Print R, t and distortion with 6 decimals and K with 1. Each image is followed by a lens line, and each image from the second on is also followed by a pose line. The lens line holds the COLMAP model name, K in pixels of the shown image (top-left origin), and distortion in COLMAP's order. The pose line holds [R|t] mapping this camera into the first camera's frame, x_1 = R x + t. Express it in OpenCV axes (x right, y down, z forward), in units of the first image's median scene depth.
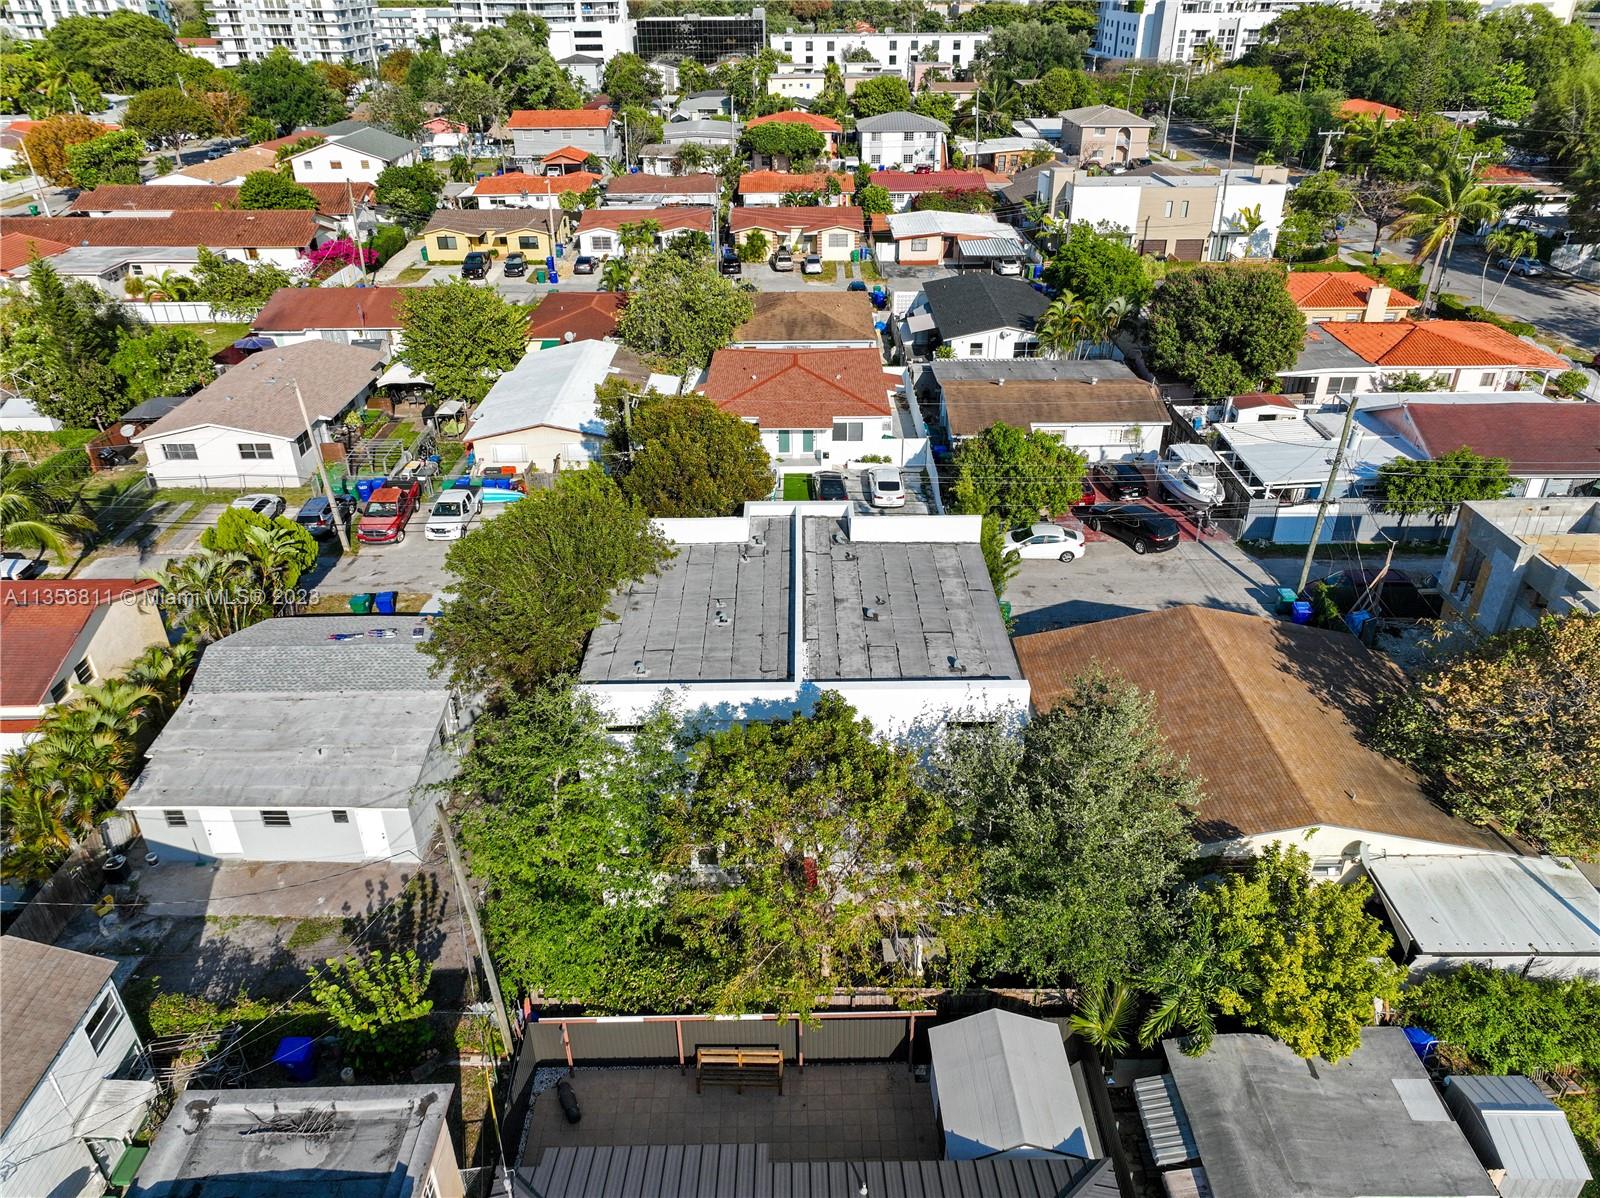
lens RADIAL K [[1116.8, 0, 800.0], [0, 1116.8, 599.0], [0, 0, 1]] dist [0.005087, 0.008801]
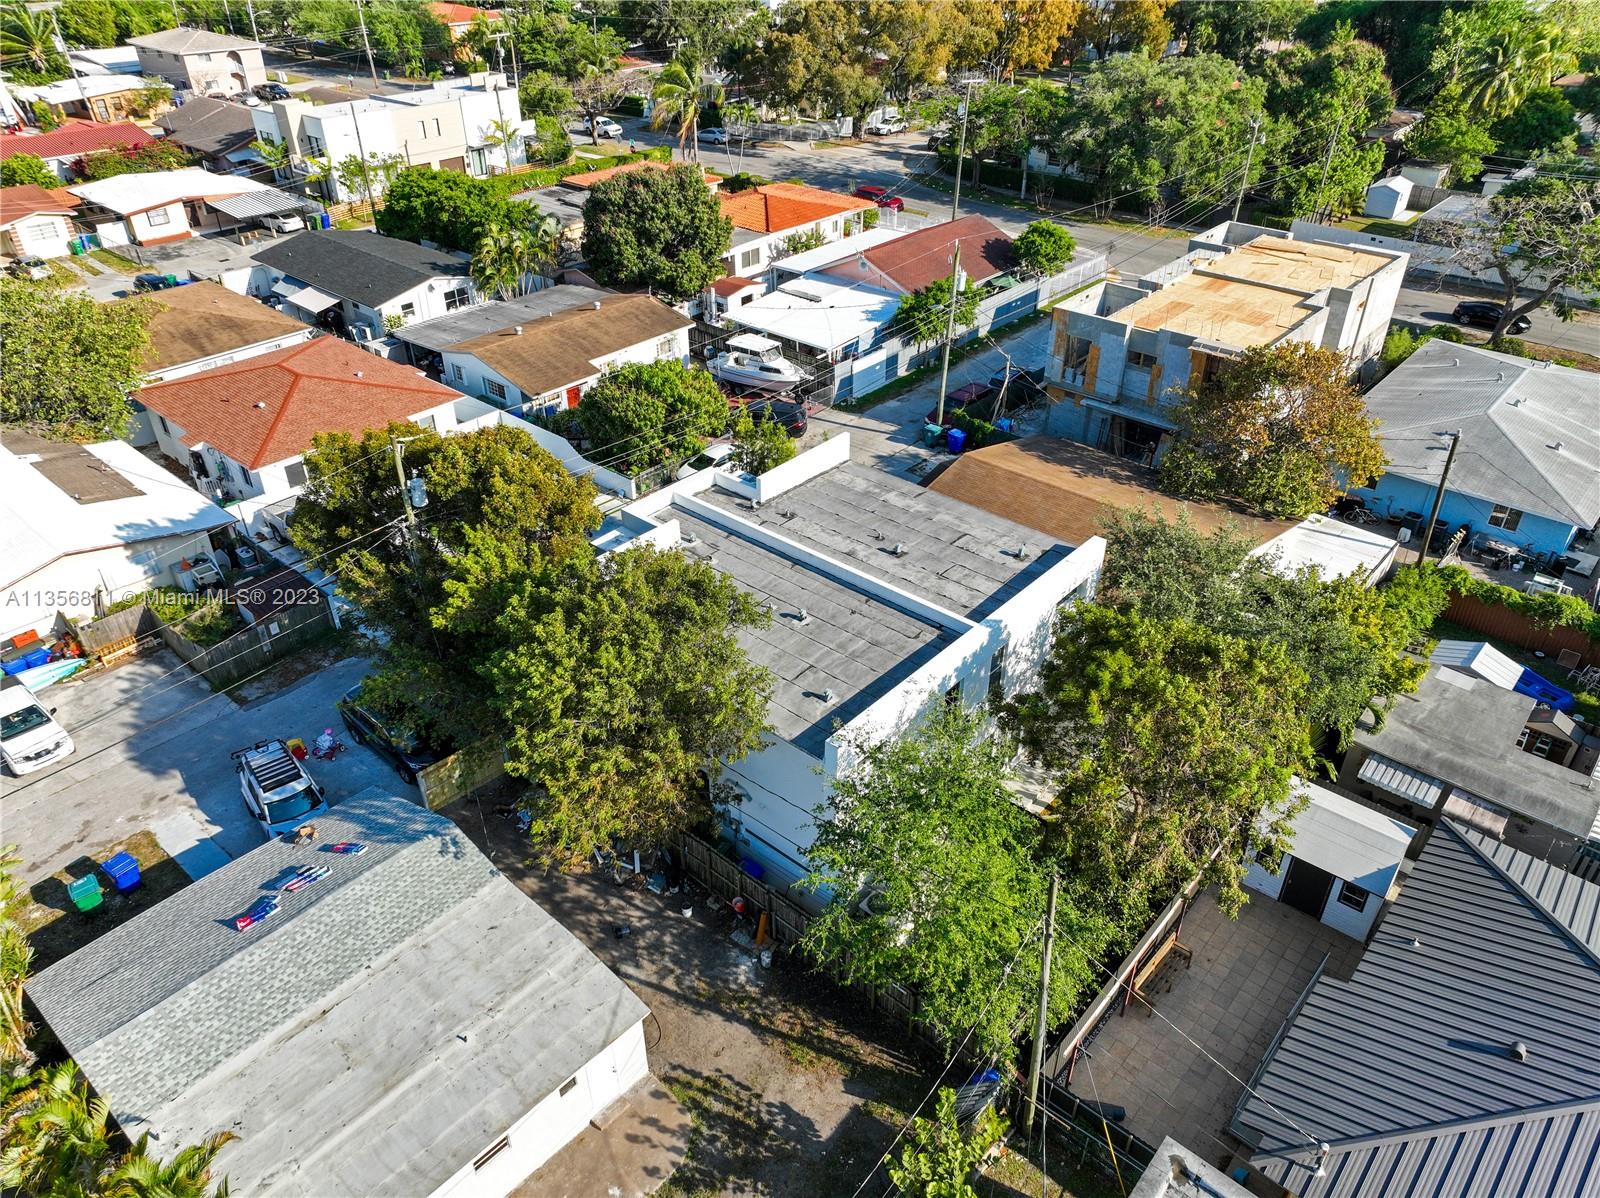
lens RADIAL K [[1116.8, 0, 800.0], [0, 1116.8, 599.0], [0, 0, 1]] dist [0.005087, 0.008801]
pose [[0.665201, -0.407094, 0.625925, -0.286522], [0.365895, 0.908469, 0.202002, -0.081117], [-0.650867, 0.094651, 0.753268, 0.149186]]
